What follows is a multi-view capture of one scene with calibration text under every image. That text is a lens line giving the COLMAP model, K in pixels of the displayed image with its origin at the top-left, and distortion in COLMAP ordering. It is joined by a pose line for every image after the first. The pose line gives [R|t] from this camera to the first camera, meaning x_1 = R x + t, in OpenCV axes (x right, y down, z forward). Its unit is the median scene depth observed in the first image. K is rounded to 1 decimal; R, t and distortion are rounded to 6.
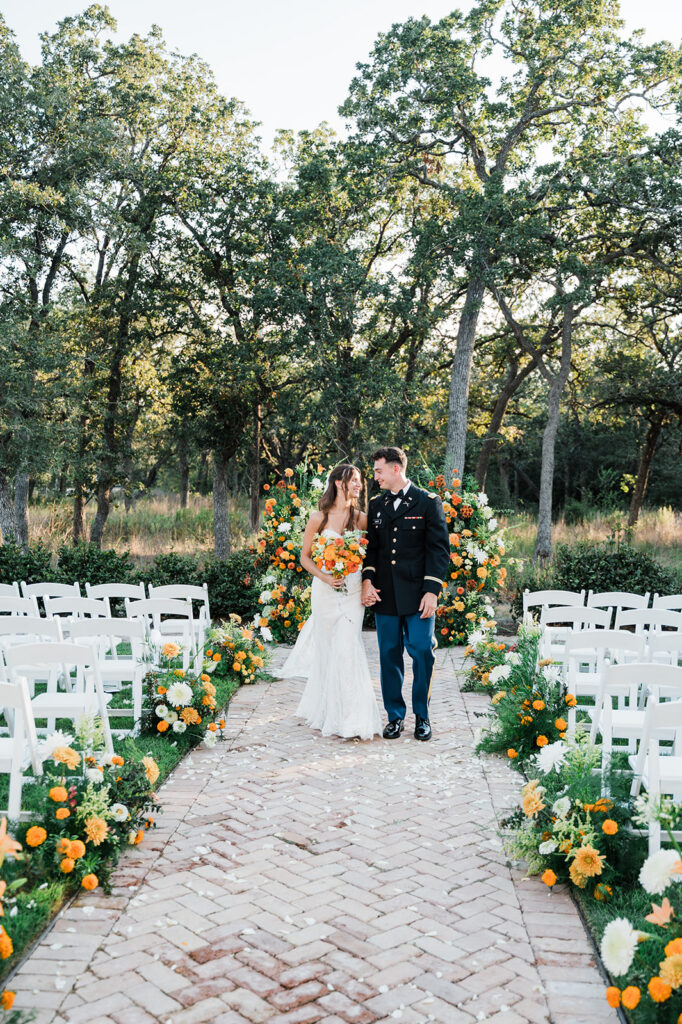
lens RADIAL K [[1015.5, 0, 357.3], [0, 1015.5, 515.3], [0, 0, 1]] dist [-0.001418, 0.000000]
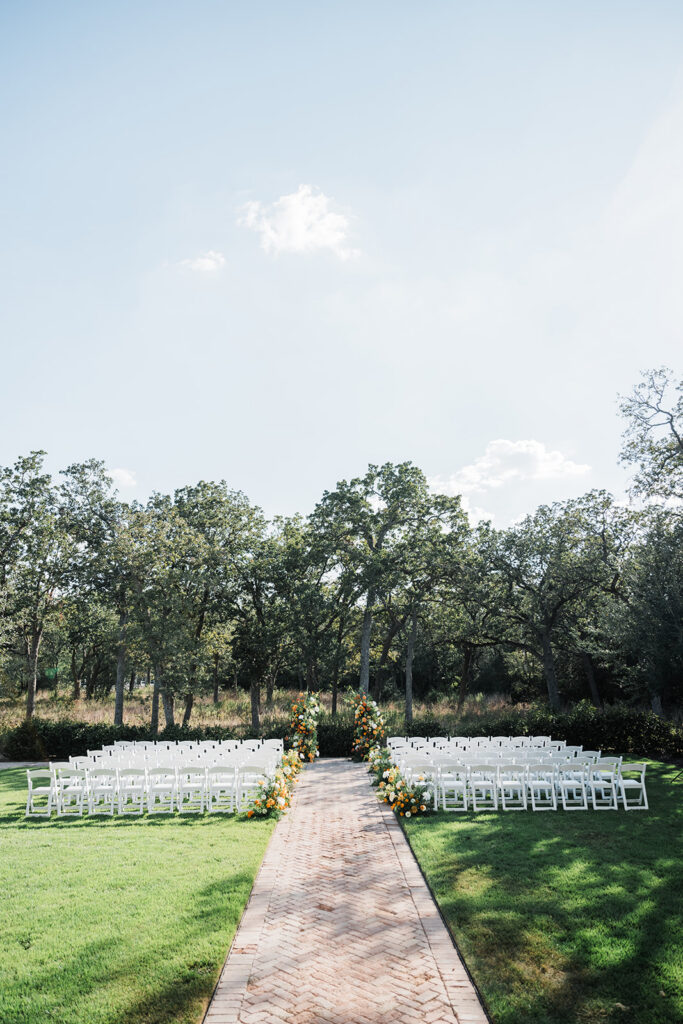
lens RADIAL K [[696.8, 0, 340.2], [0, 696.8, 506.5], [0, 0, 1]] dist [0.002759, 0.001099]
pose [[0.997978, -0.014791, 0.061815, -0.041904], [0.030292, 0.965673, -0.257989, -0.026779], [-0.055877, 0.259340, 0.964168, -0.523921]]
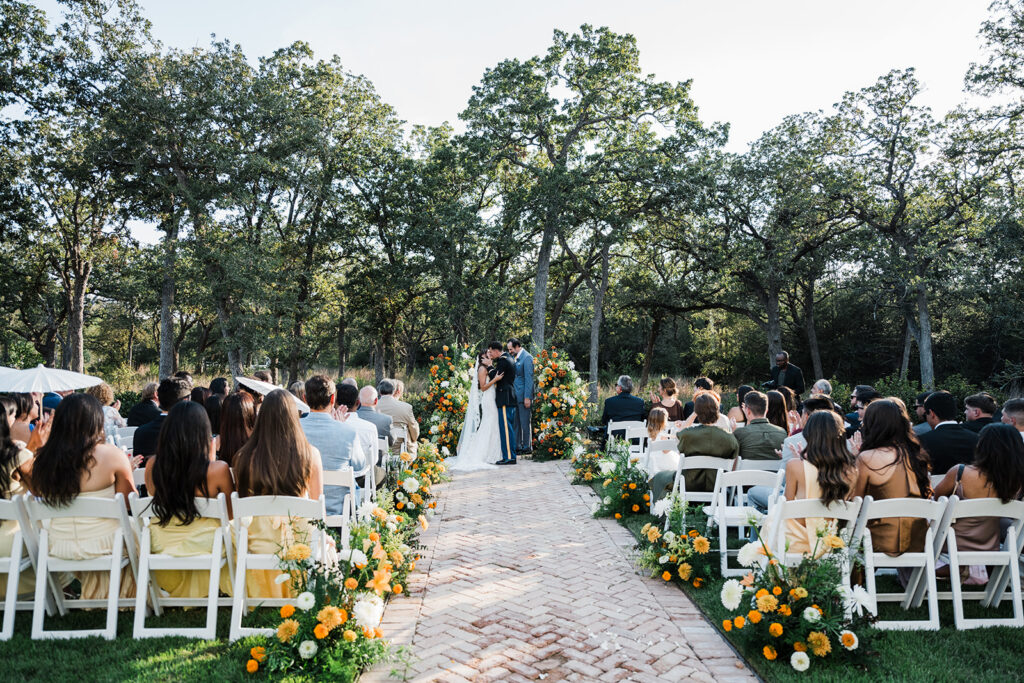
lens RADIAL K [[696.8, 0, 529.1], [0, 696.8, 335.6], [0, 0, 1]] dist [0.002759, 0.001099]
pose [[0.992950, 0.001192, 0.118526, -0.039980], [0.006879, 0.997685, -0.067663, 0.006228], [-0.118332, 0.068001, 0.990643, -0.037258]]
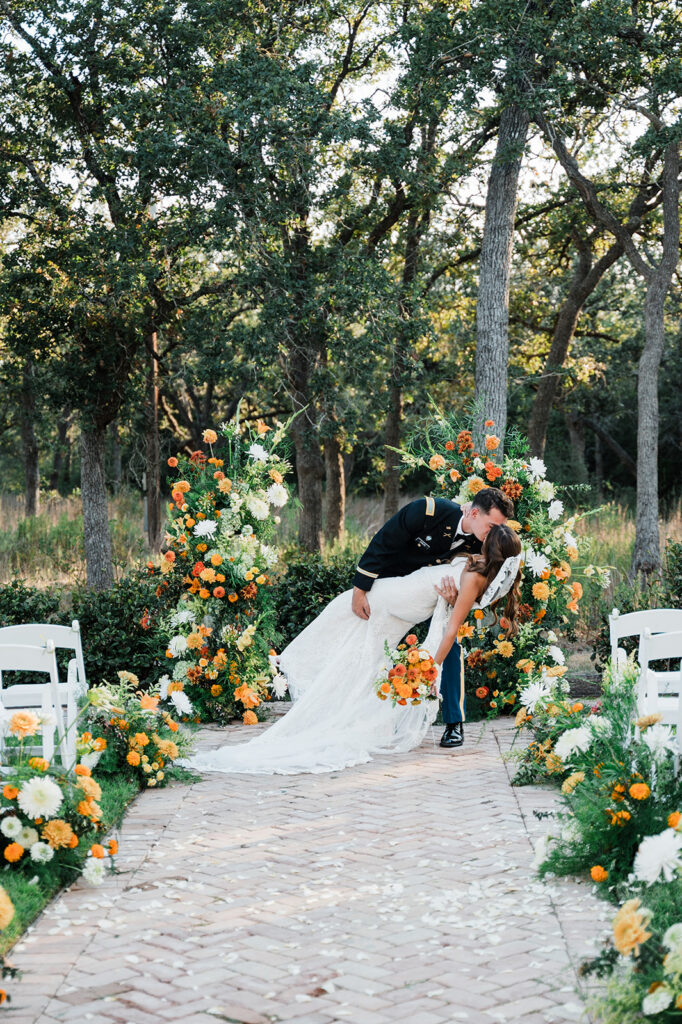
lens RADIAL K [[1747.5, 0, 358.3], [0, 1747.5, 475.1], [0, 0, 1]] dist [-0.002385, 0.000000]
pose [[0.999147, -0.037382, 0.017528, 0.000390], [0.037871, 0.998876, -0.028492, 0.007538], [-0.016443, 0.029132, 0.999440, -0.012141]]
